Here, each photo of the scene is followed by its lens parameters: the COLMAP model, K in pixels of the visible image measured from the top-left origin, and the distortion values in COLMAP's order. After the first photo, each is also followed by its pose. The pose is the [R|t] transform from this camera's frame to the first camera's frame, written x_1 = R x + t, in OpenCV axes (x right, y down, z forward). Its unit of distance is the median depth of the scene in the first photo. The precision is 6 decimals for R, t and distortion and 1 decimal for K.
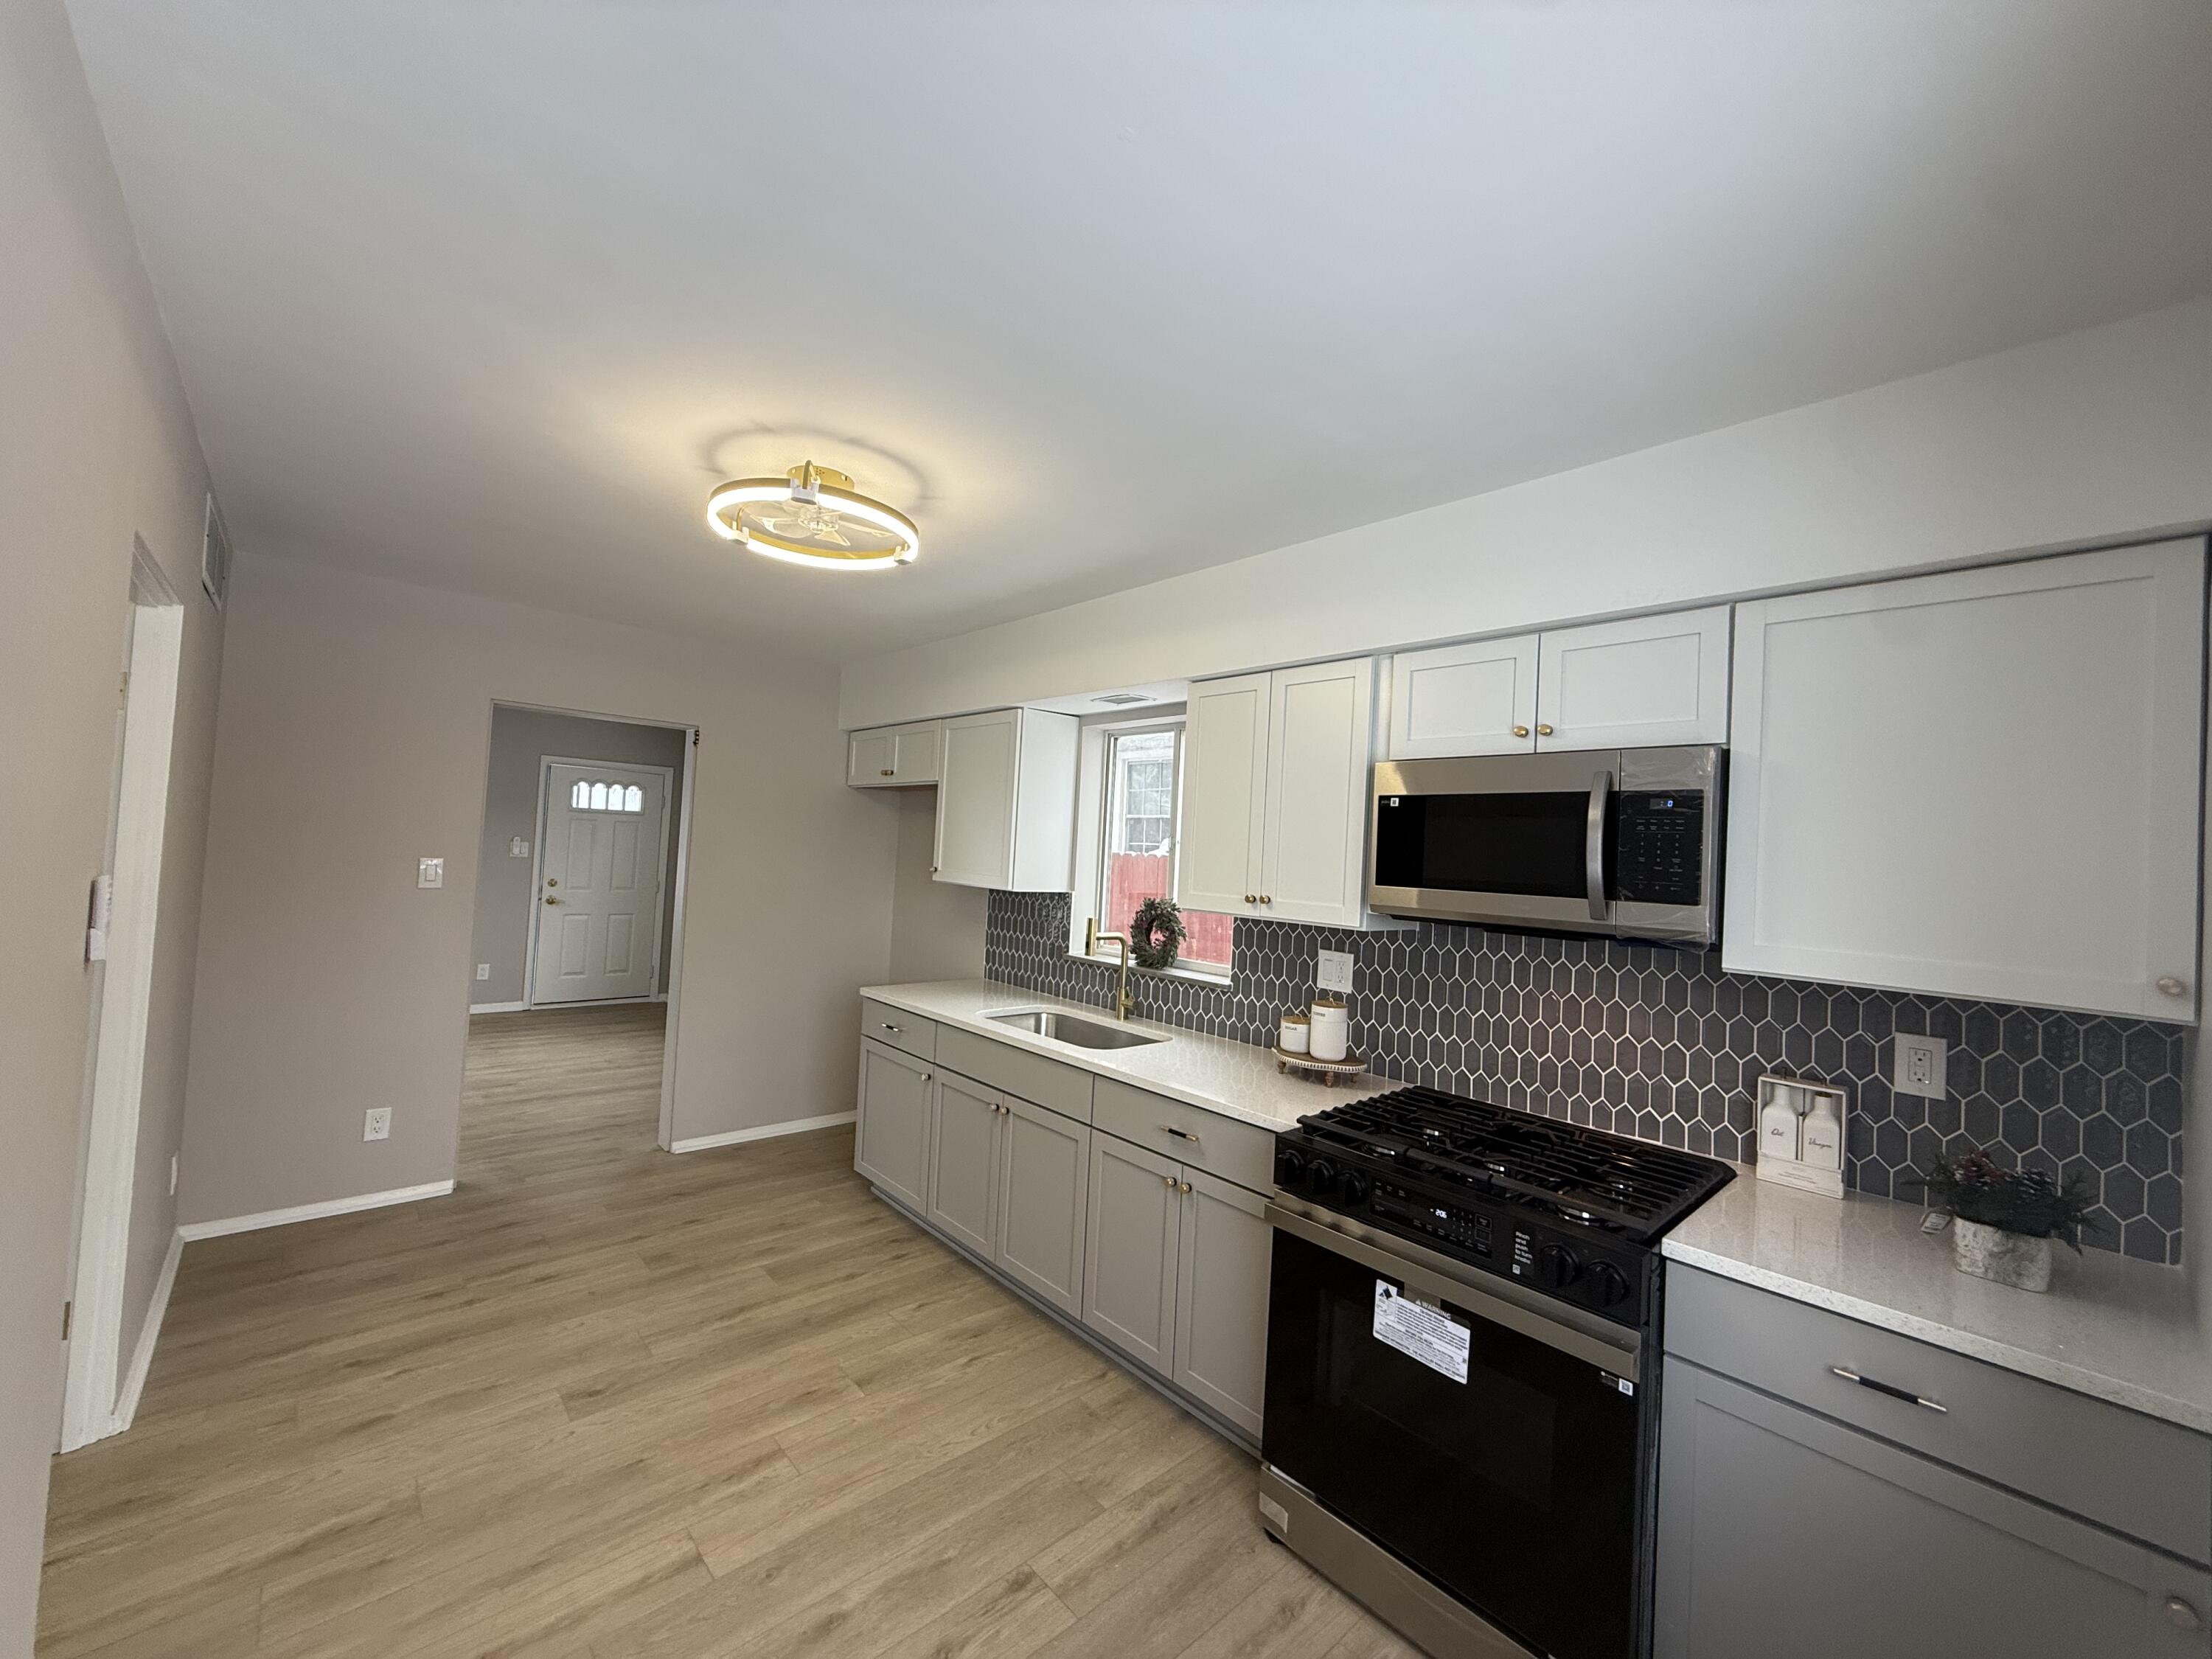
lens RADIAL K [[877.1, 0, 1100.5], [0, 877.1, 829.5], [0, 0, 1]] dist [-0.000005, -0.000104]
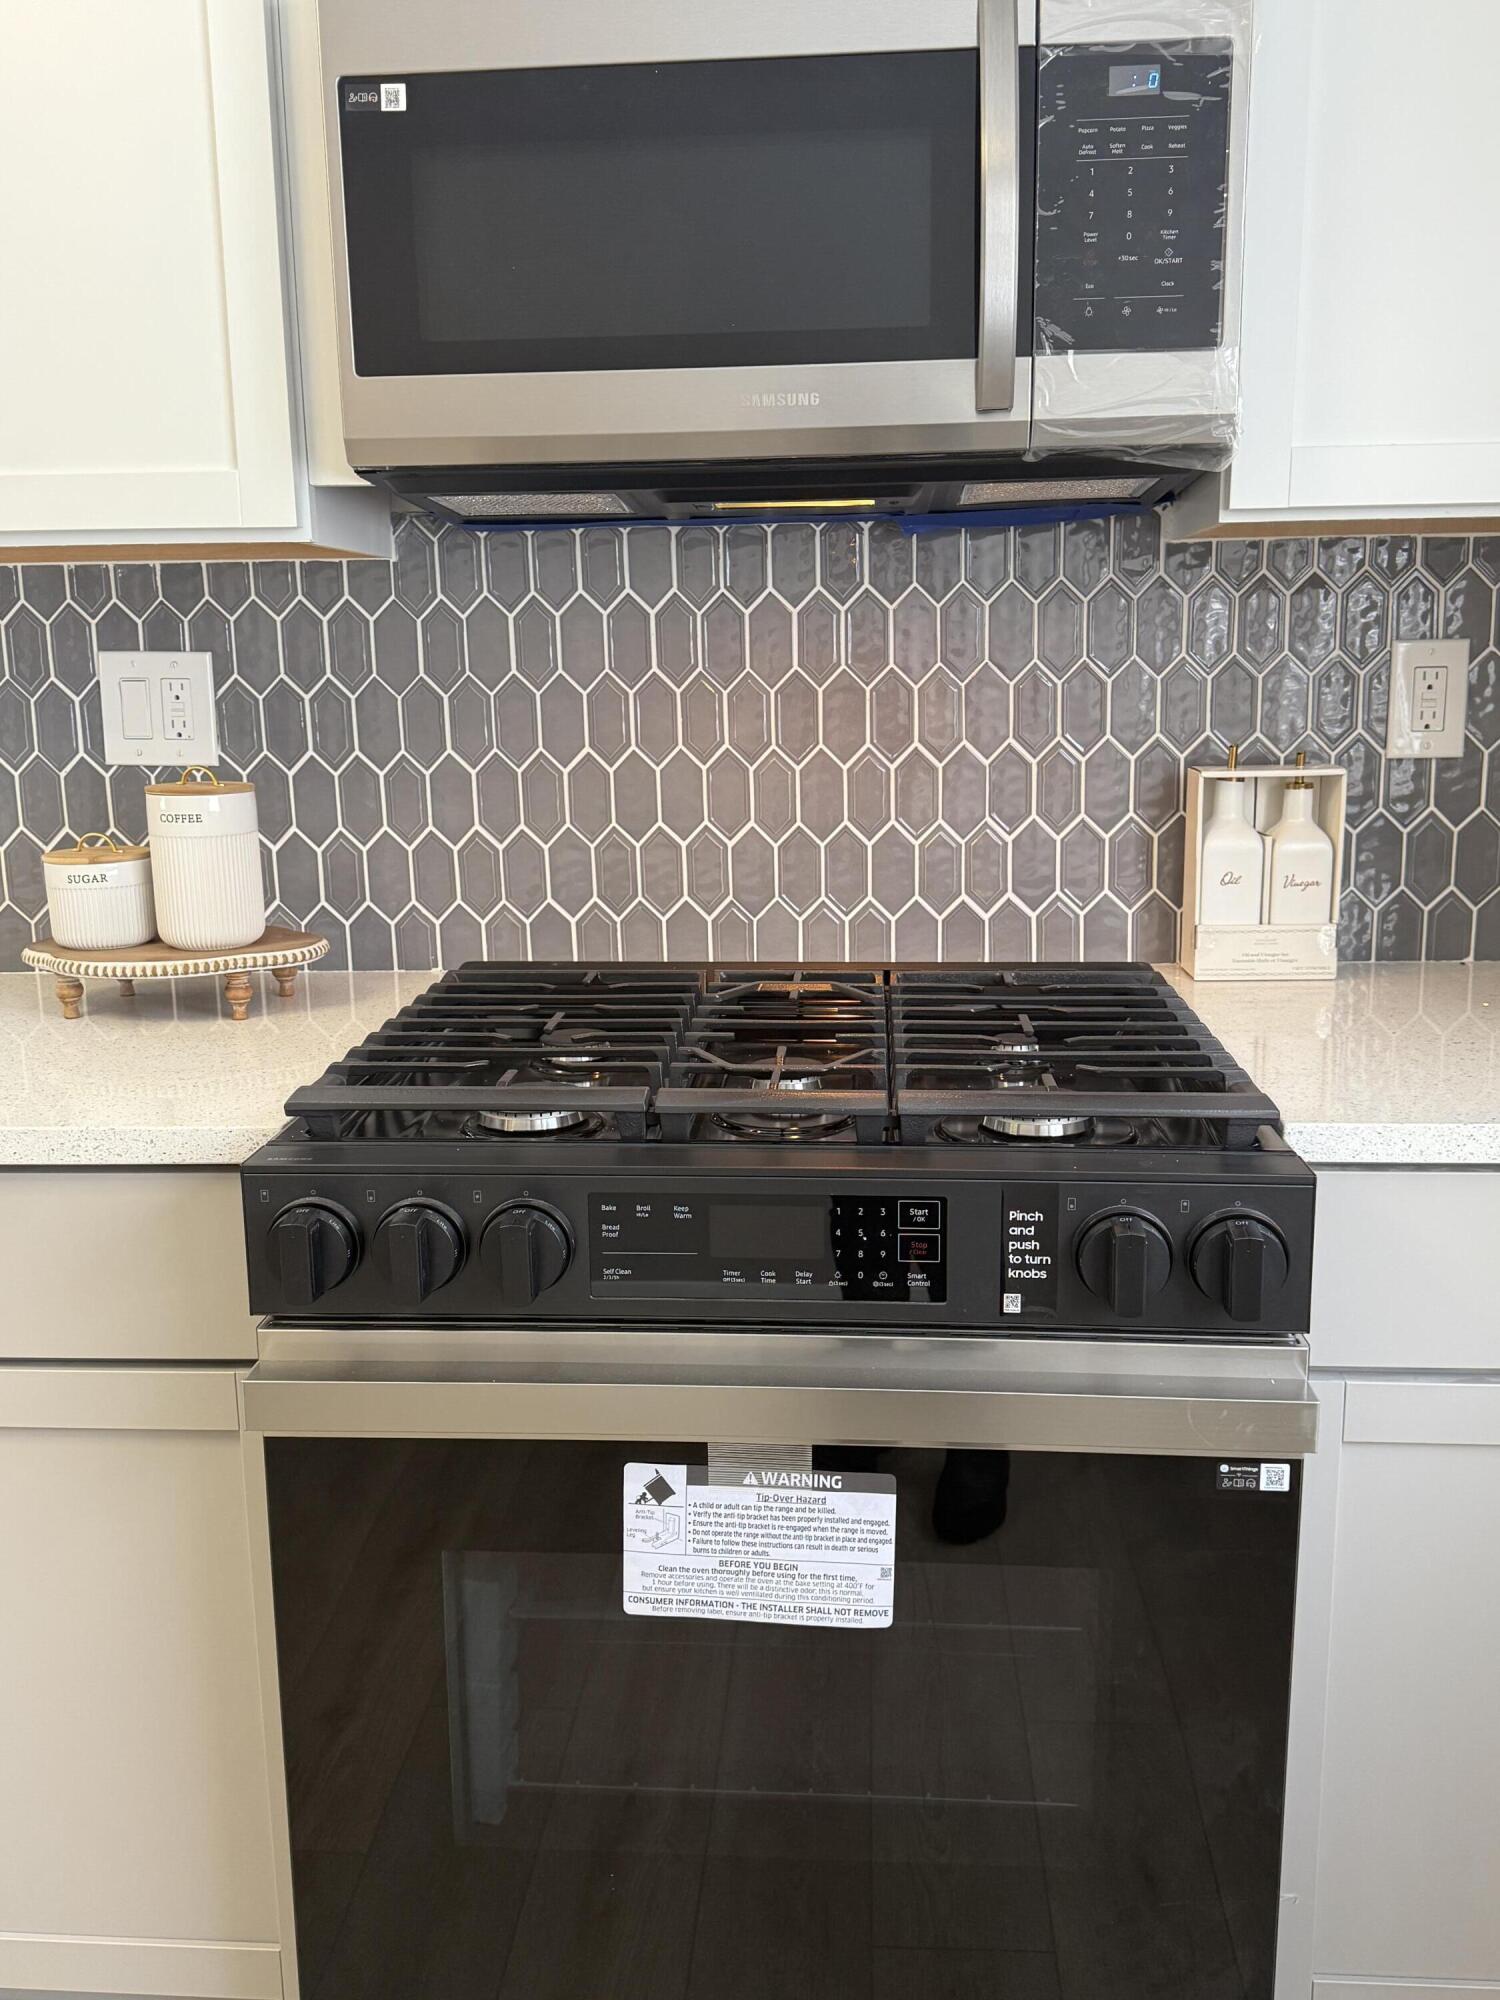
lens RADIAL K [[1741.9, 0, 748.7], [0, 1741.9, 985.8], [0, 0, 1]] dist [0.153851, -0.274629]
pose [[0.717910, -0.197030, 0.667670, -0.064501], [0.033349, 0.967743, 0.249724, 0.120353], [-0.695336, -0.157013, 0.701323, 0.394256]]
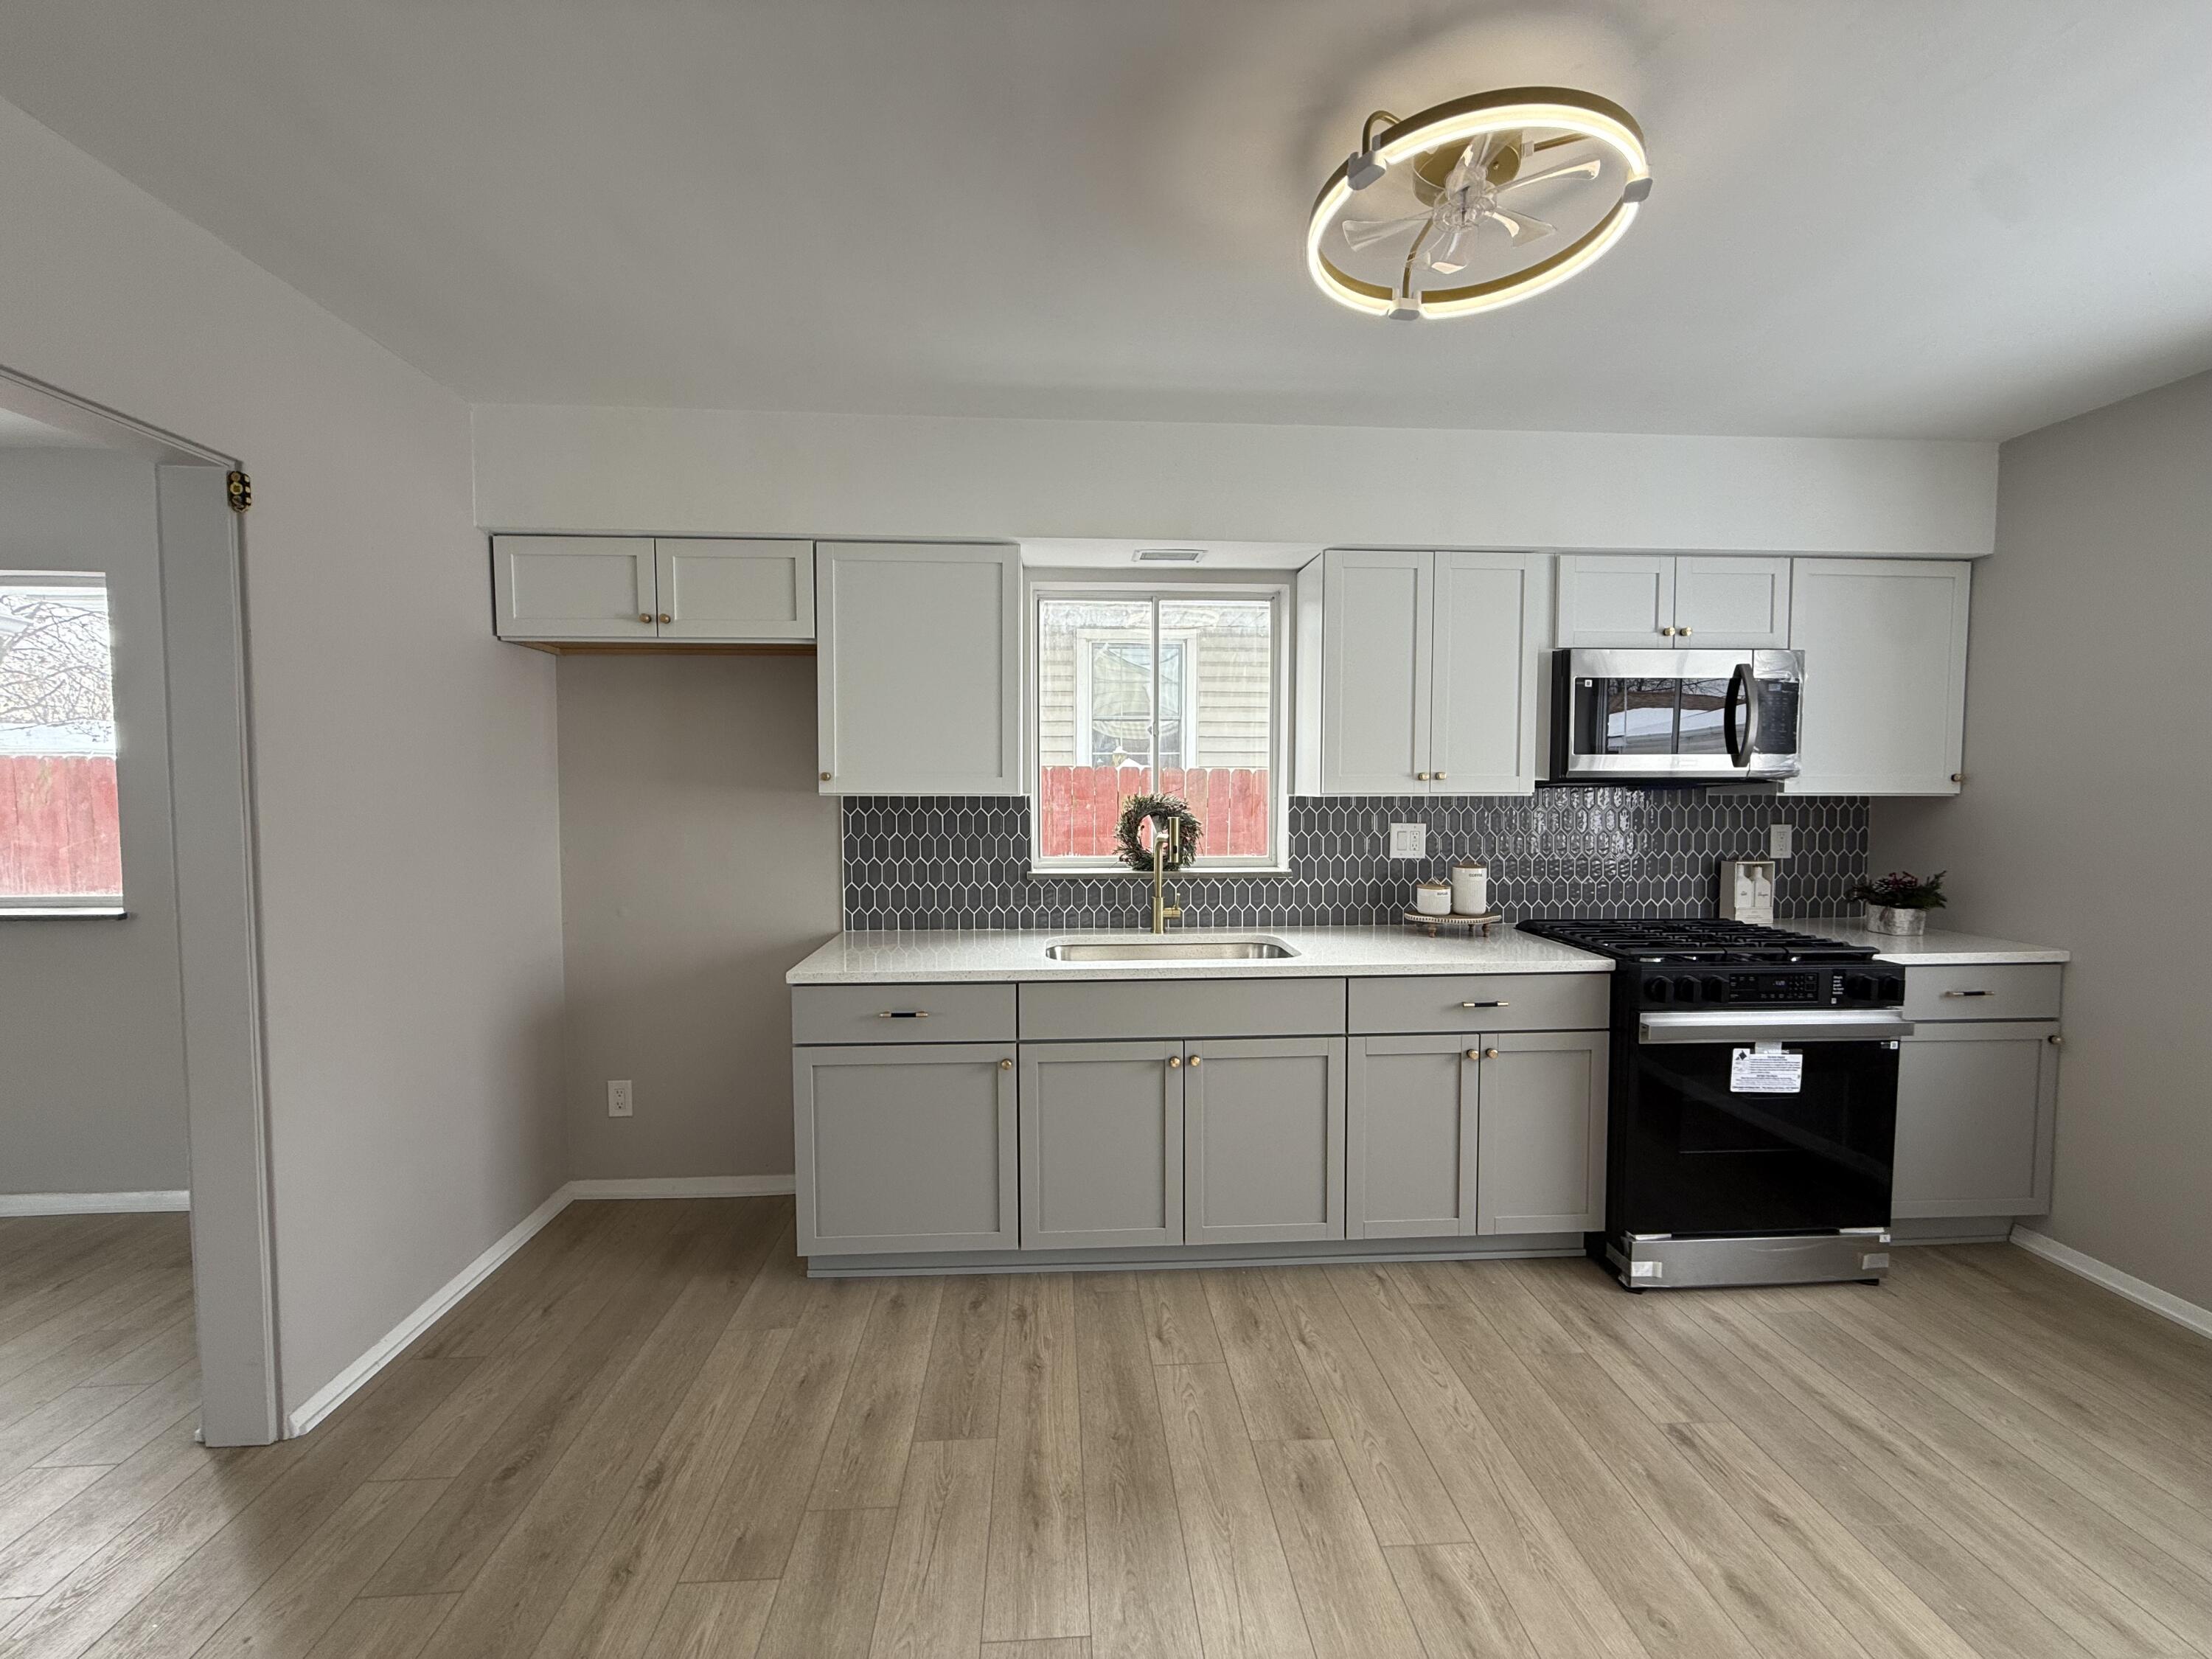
lens RADIAL K [[877.1, 0, 1100.5], [0, 877.1, 829.5], [0, 0, 1]] dist [-0.000005, -0.000104]
pose [[0.621871, -0.091845, 0.777715, -0.987202], [0.011144, 0.994036, 0.108480, 0.028643], [-0.783040, -0.058794, 0.619186, 0.746438]]
